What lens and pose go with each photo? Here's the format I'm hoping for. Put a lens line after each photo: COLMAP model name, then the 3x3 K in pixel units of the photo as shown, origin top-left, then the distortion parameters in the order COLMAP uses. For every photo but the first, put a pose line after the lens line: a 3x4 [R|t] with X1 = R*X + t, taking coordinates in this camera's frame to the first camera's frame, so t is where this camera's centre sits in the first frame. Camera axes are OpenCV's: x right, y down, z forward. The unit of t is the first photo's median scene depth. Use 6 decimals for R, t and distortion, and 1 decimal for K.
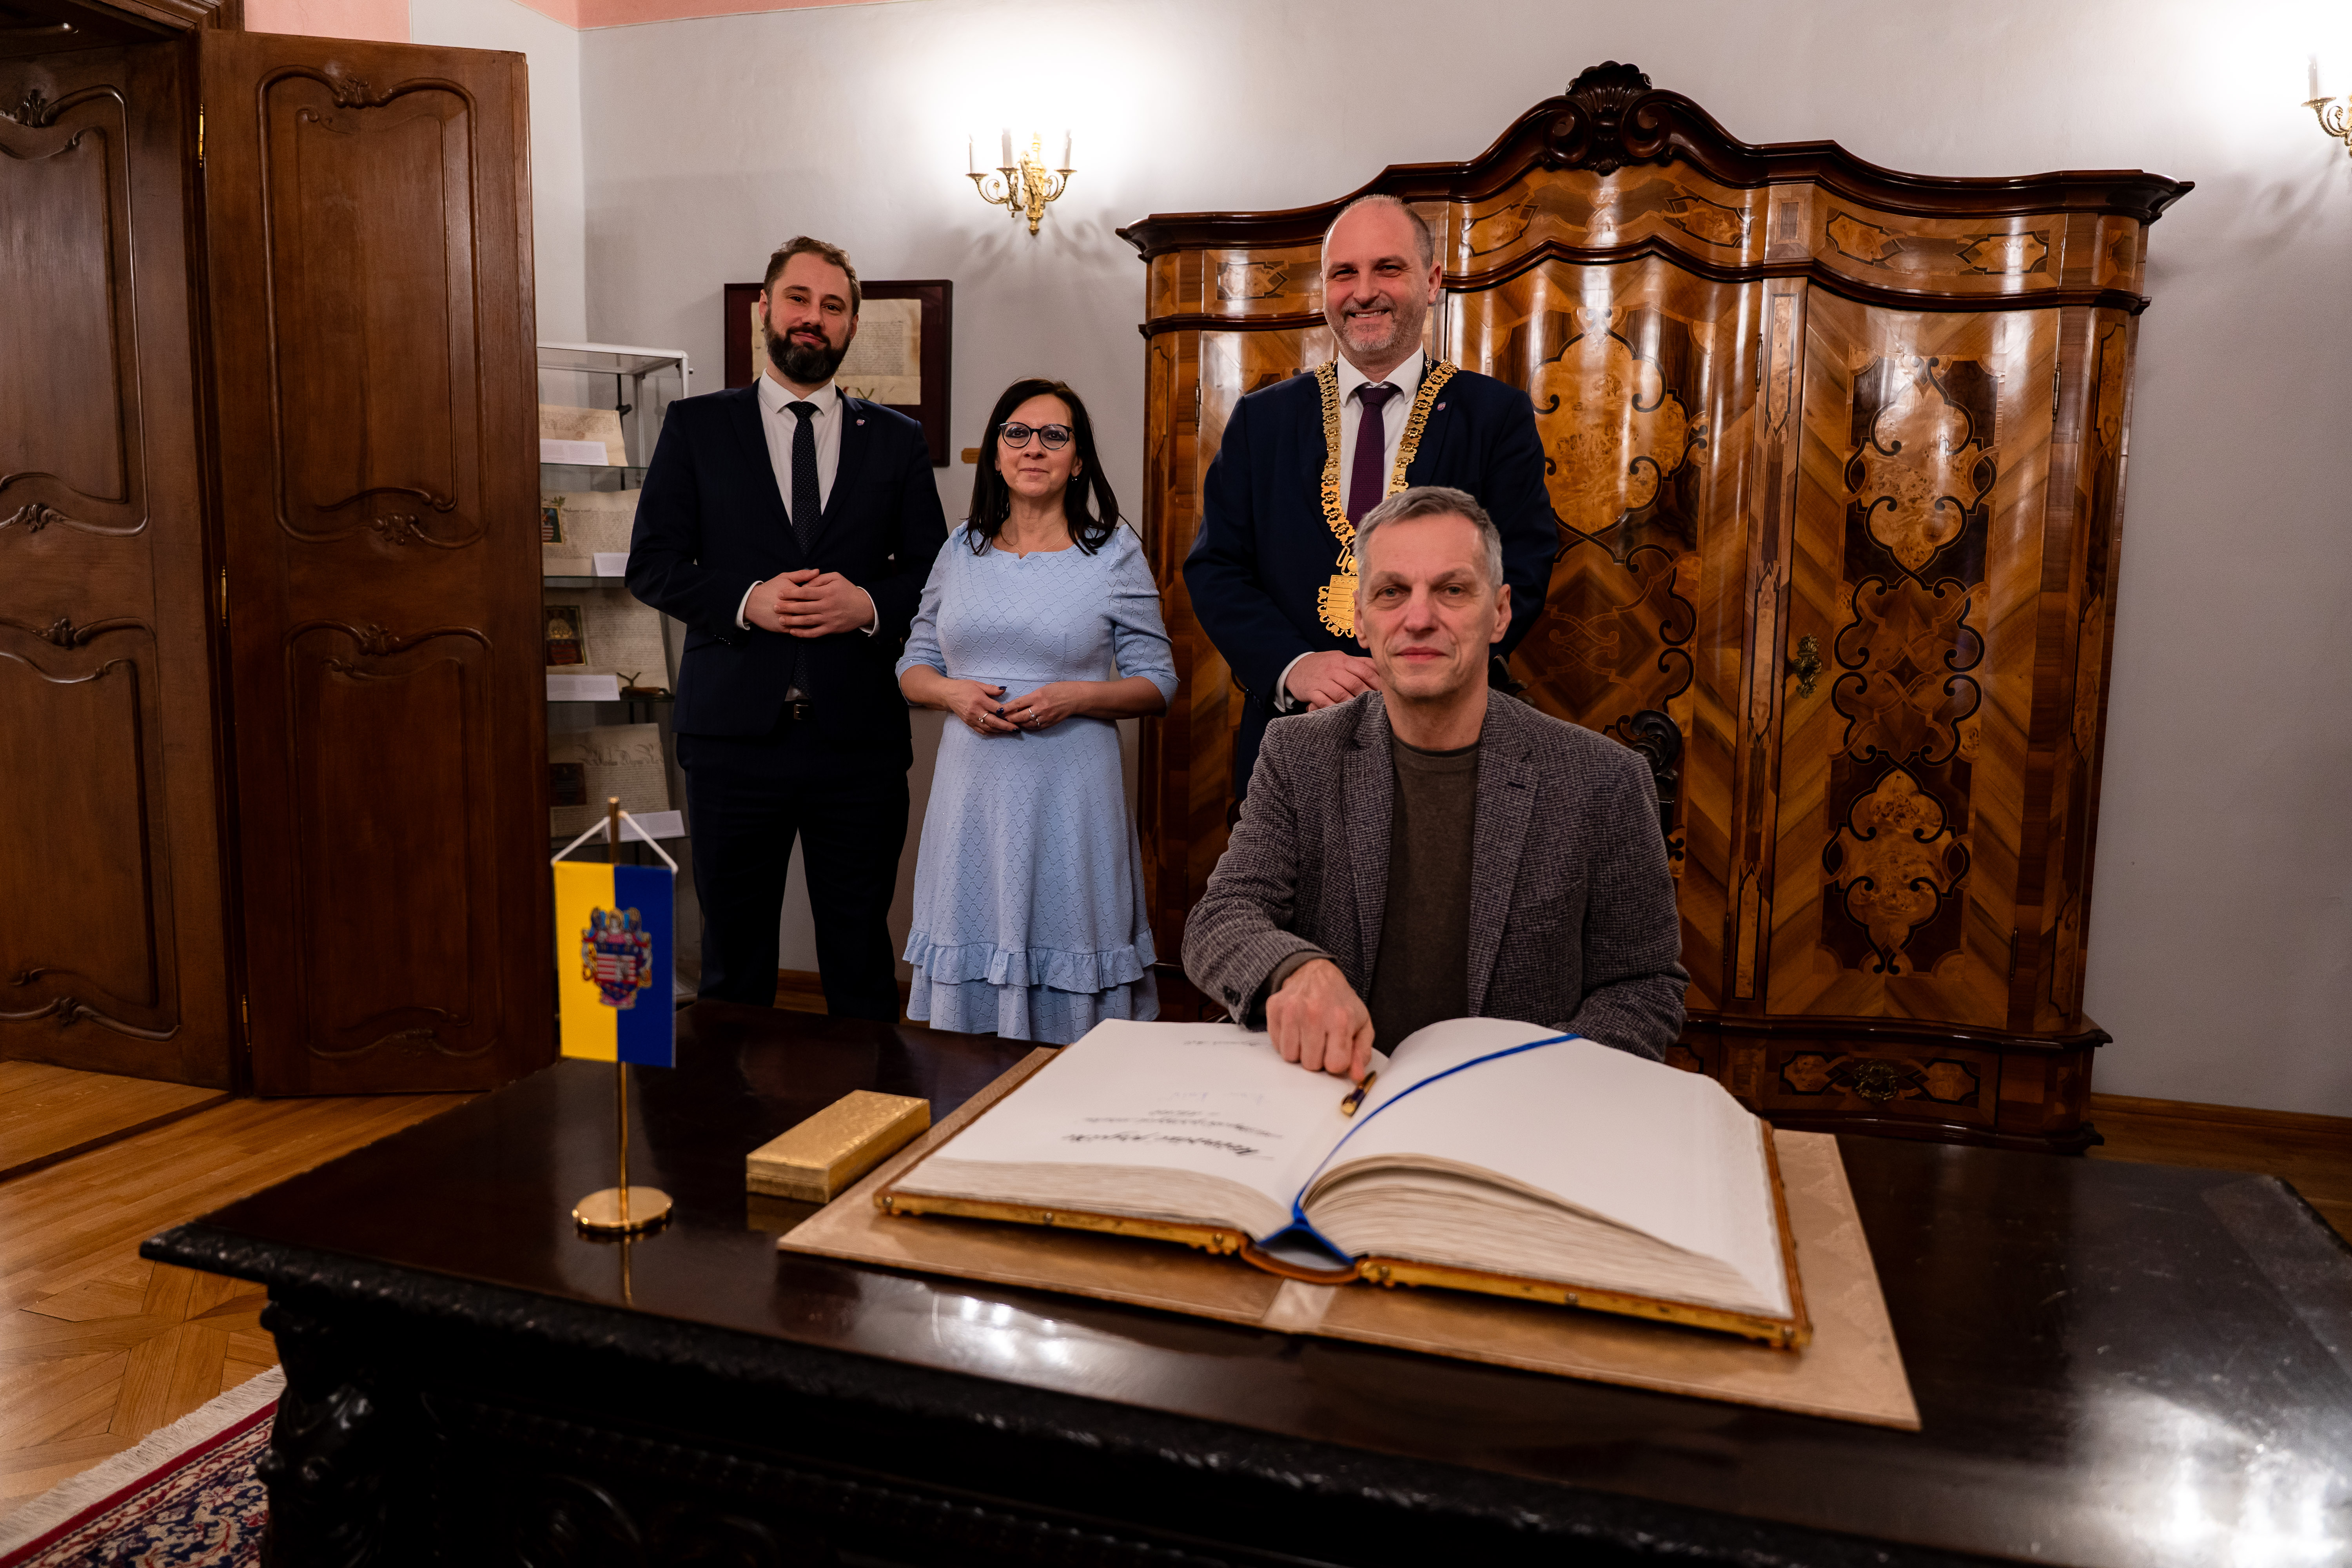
lens RADIAL K [[1580.8, 0, 1184.0], [0, 1580.8, 784.5], [0, 0, 1]] dist [0.004030, -0.017476]
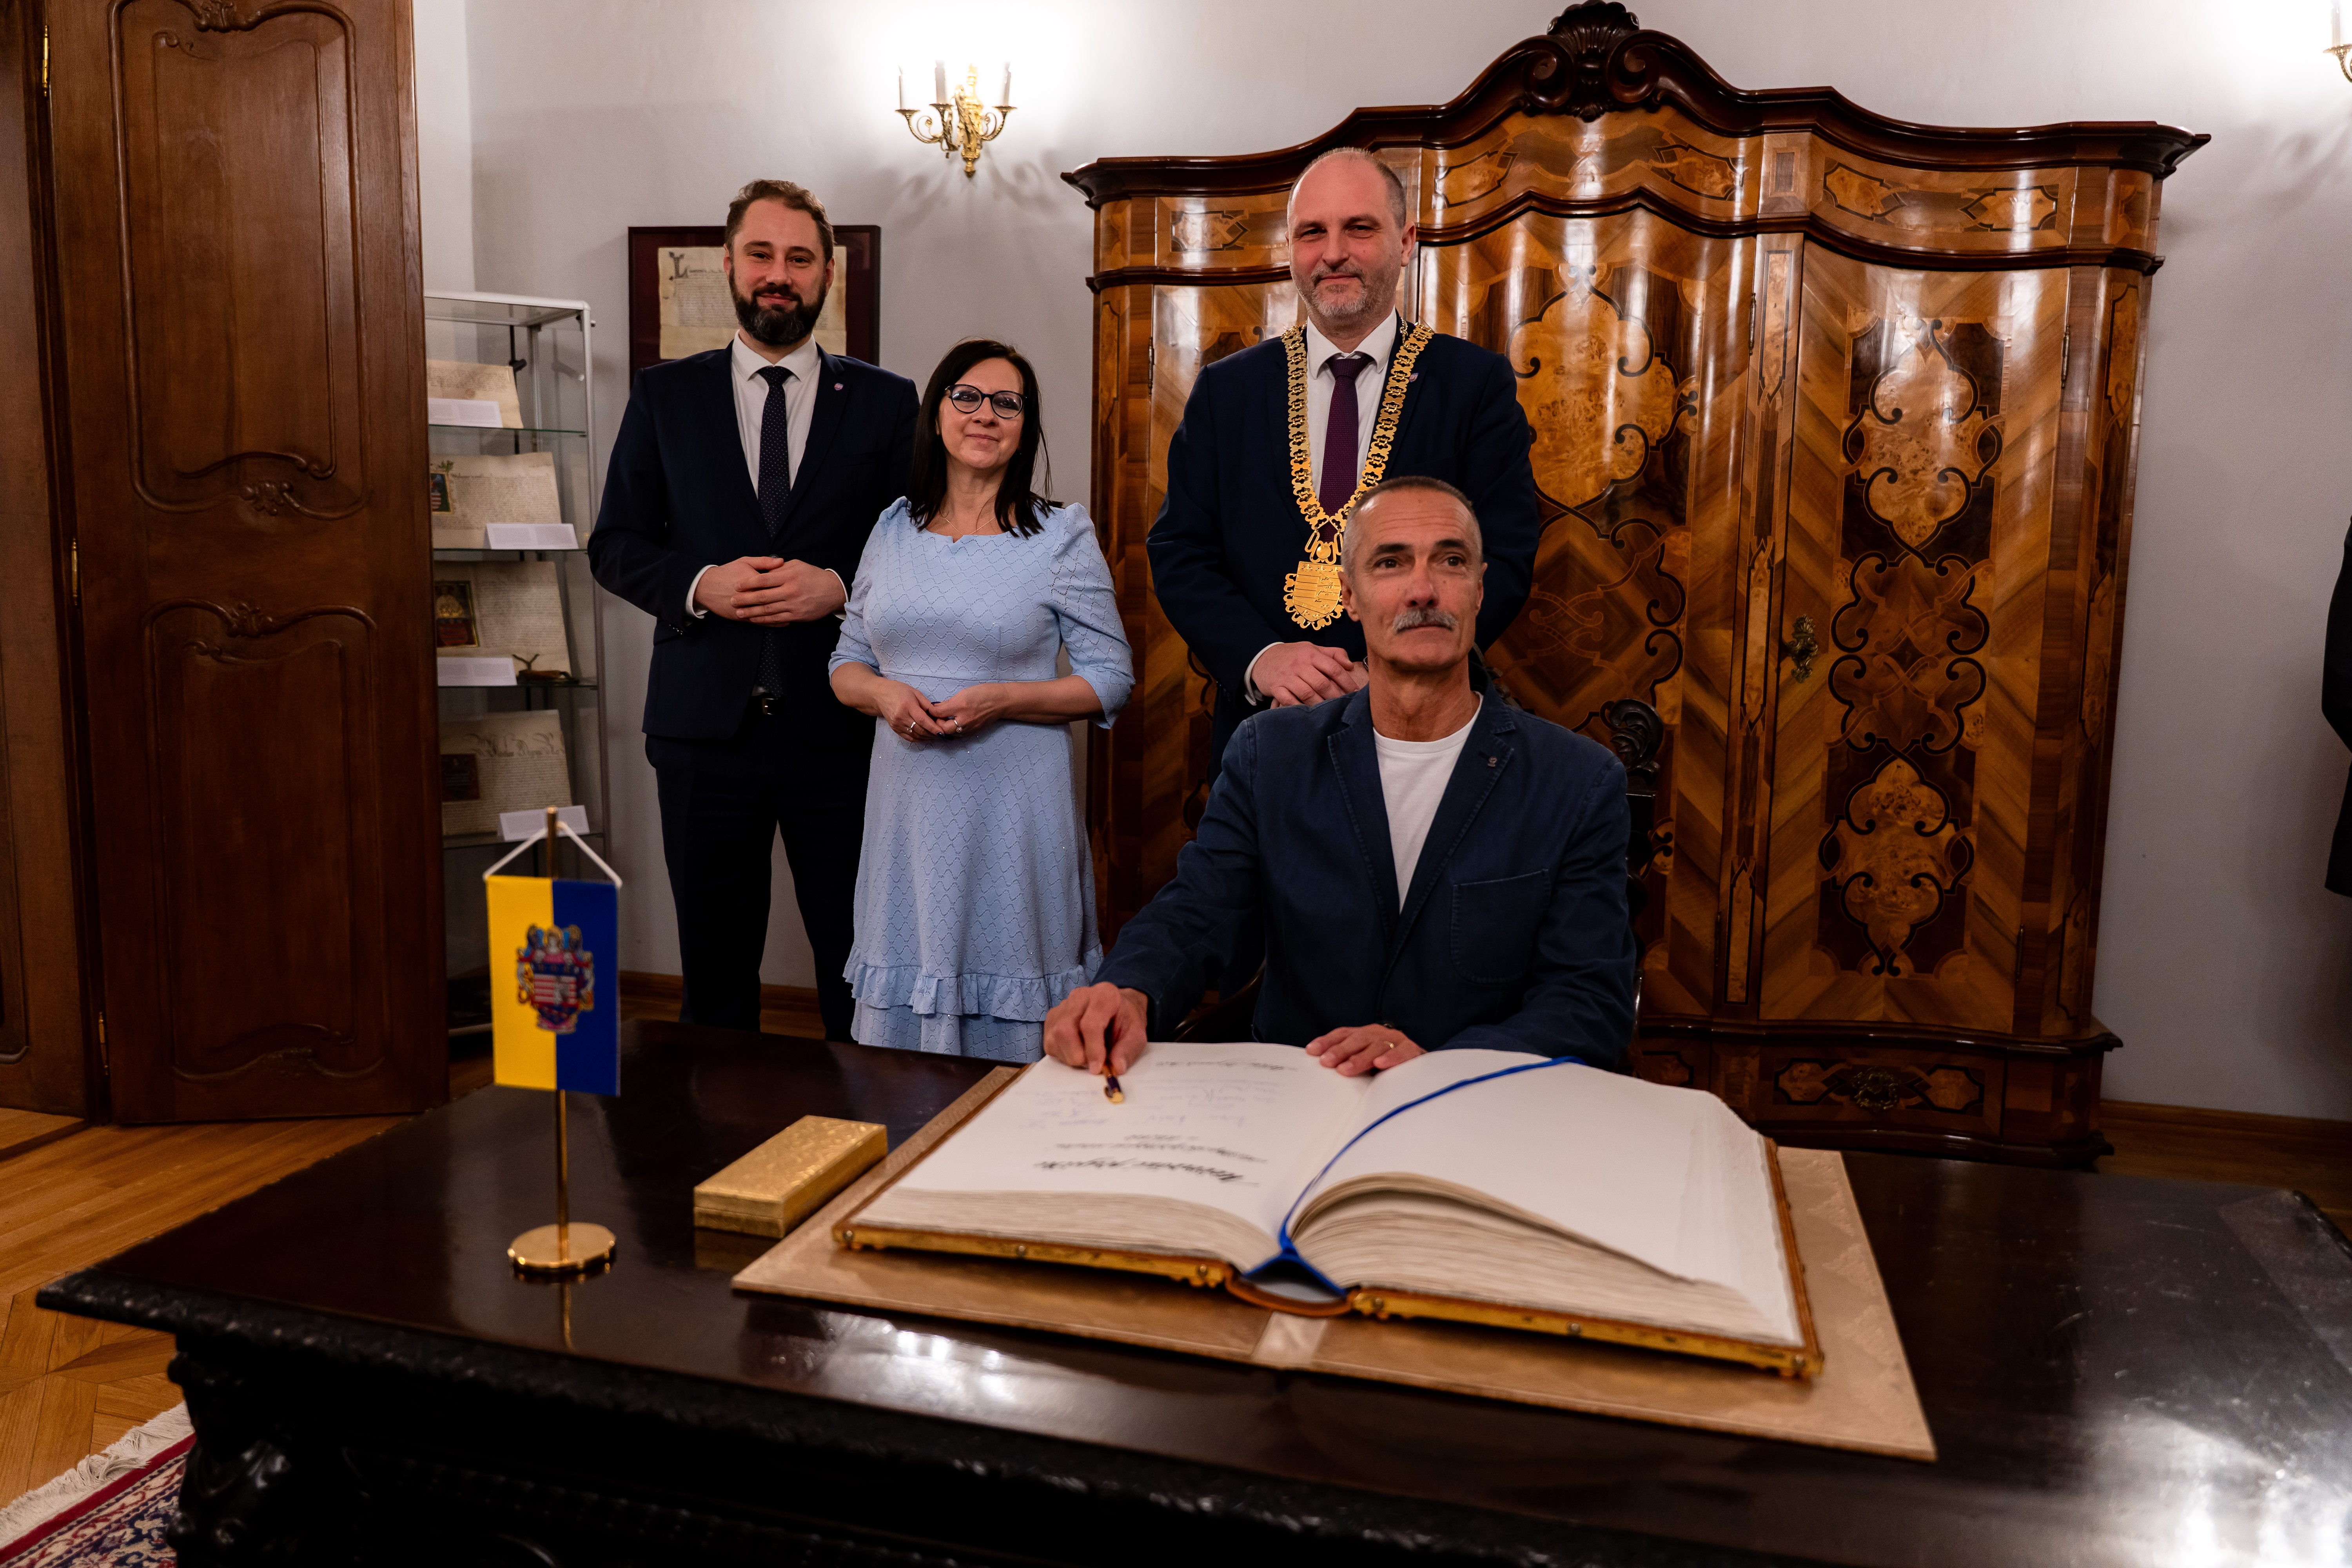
lens RADIAL K [[1722.7, 0, 1184.9], [0, 1722.7, 784.2], [0, 0, 1]] dist [0.014583, -0.027956]
pose [[0.999373, -0.003652, 0.035209, -0.008613], [0.003337, 0.999954, 0.009022, -0.004857], [-0.035240, -0.008898, 0.999339, -0.010716]]
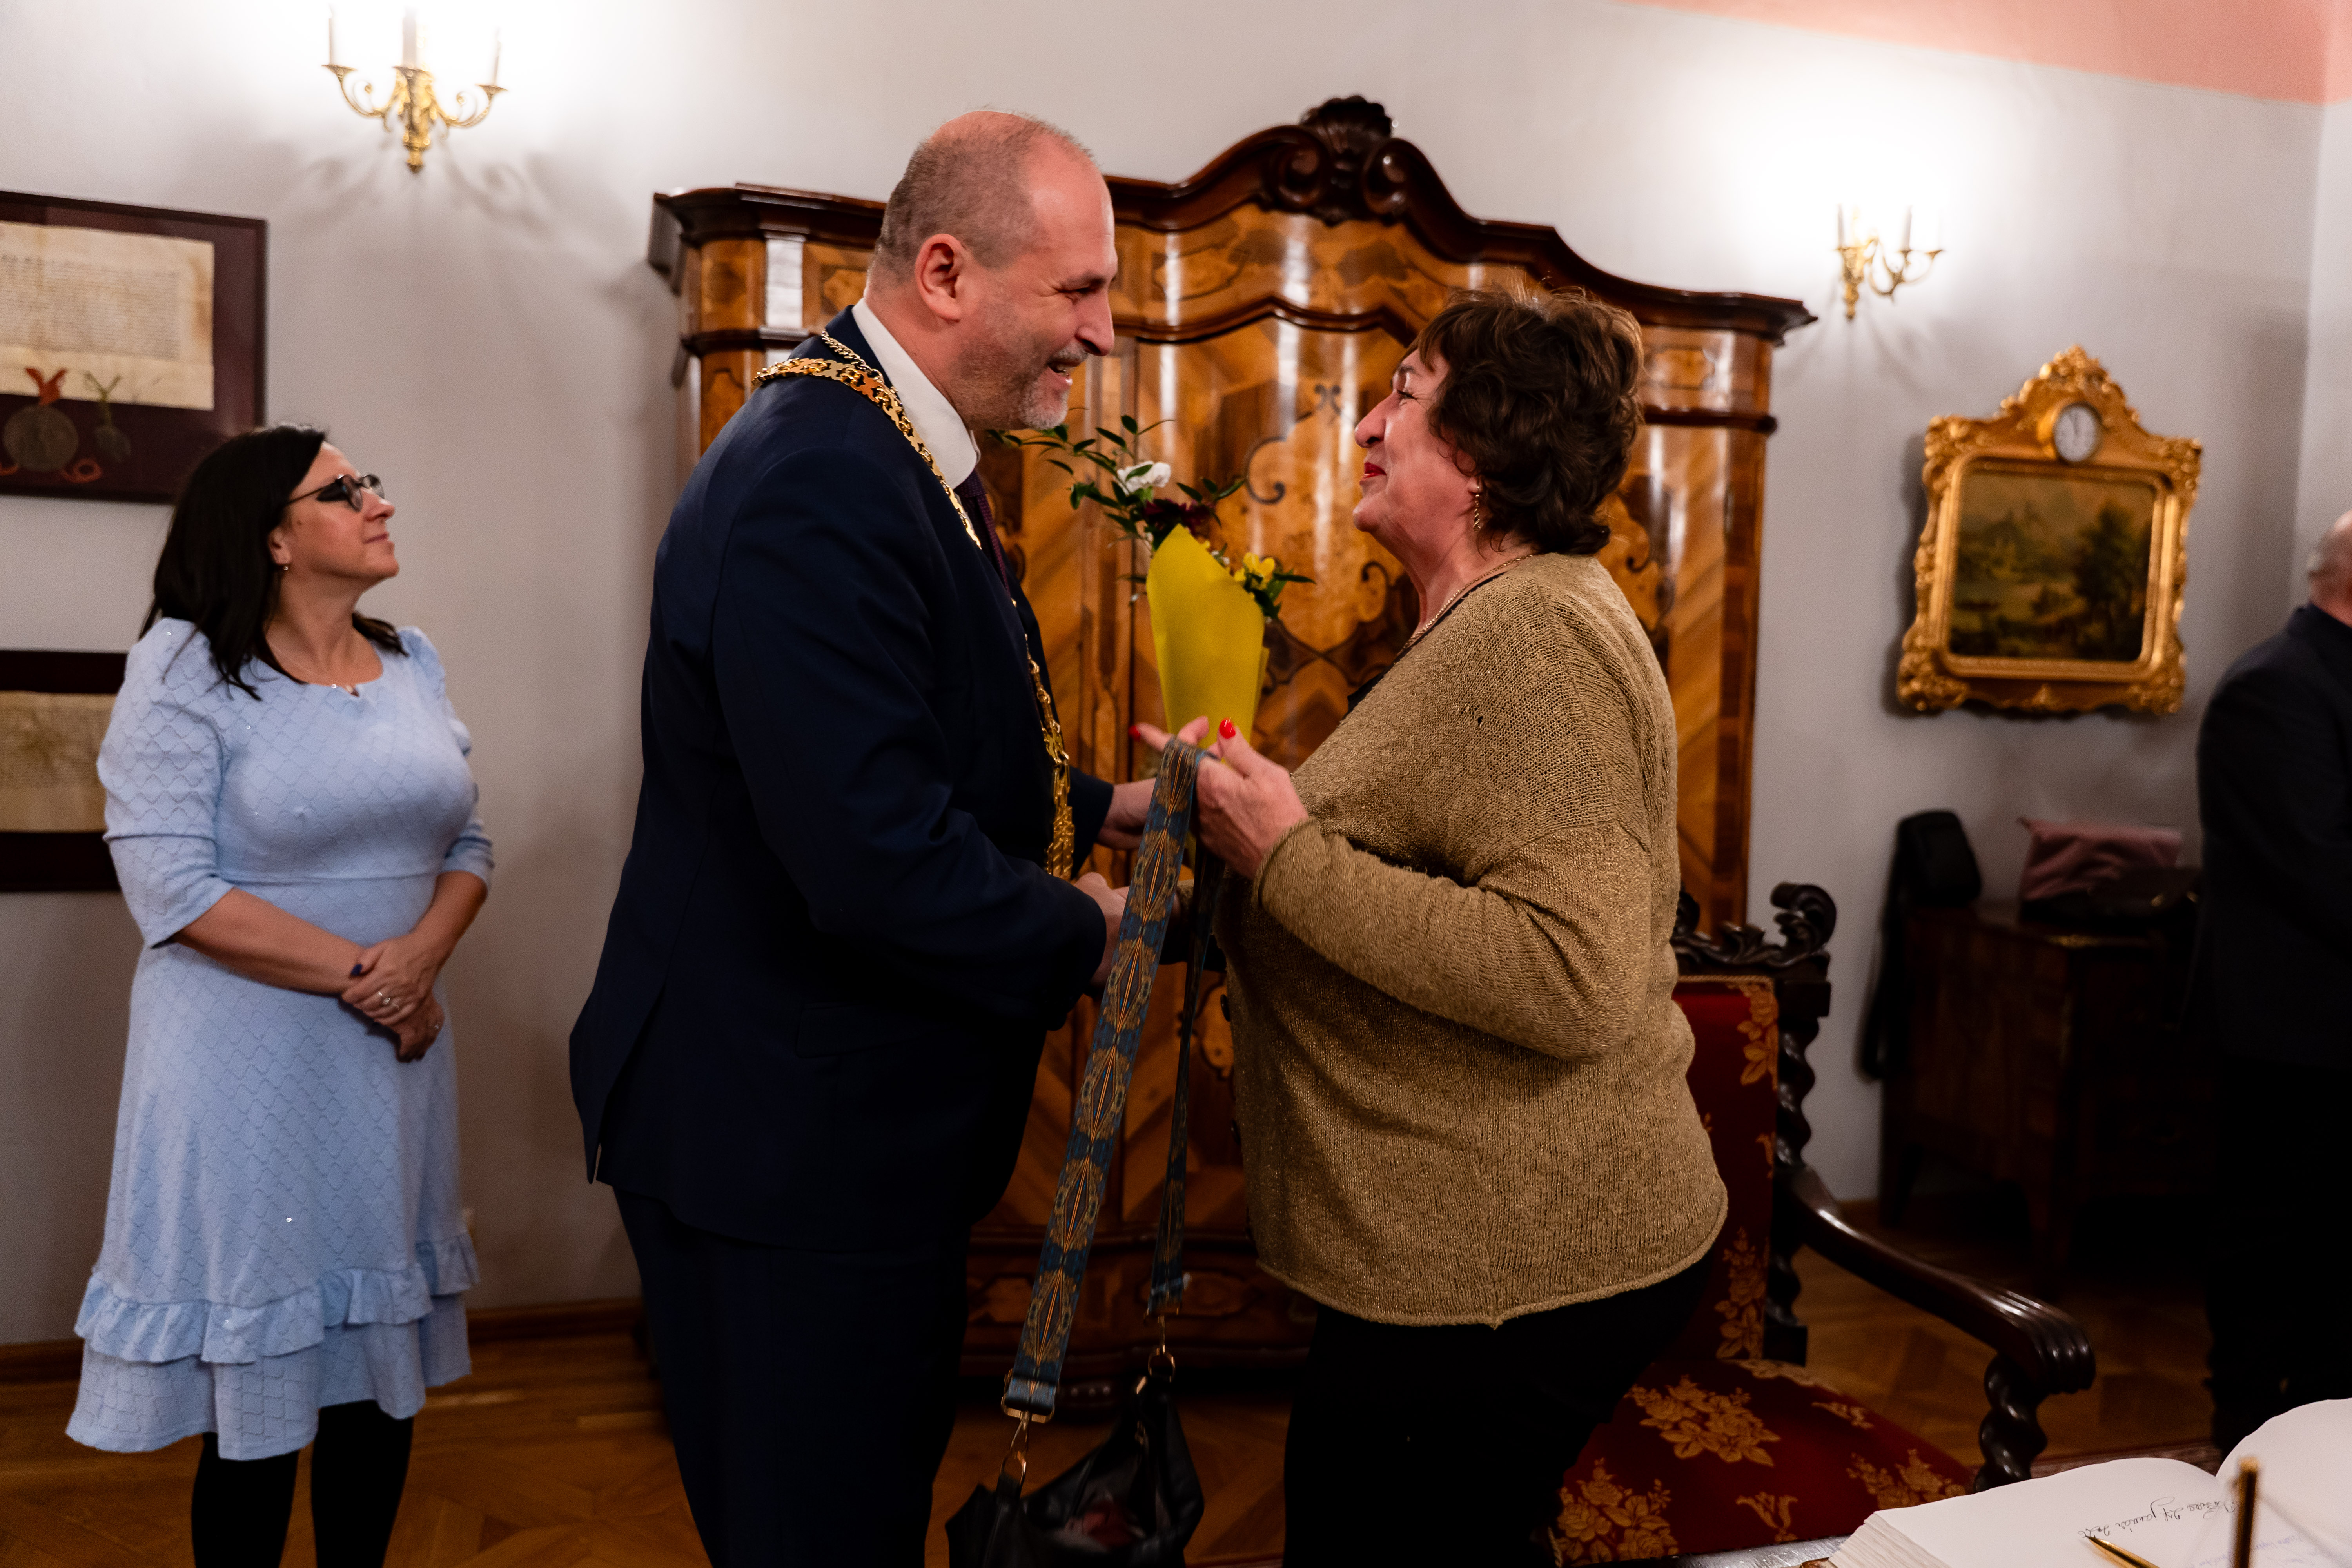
lens RADIAL K [[1792.0, 0, 1182.9], [0, 1792.0, 780.2], [0, 0, 1]] dist [-0.001735, 0.001233]
pose [[0.826210, -0.033807, 0.562347, -0.336380], [0.054739, 0.998292, -0.020408, -0.076511], [-0.560697, 0.047643, 0.826649, 0.269567]]
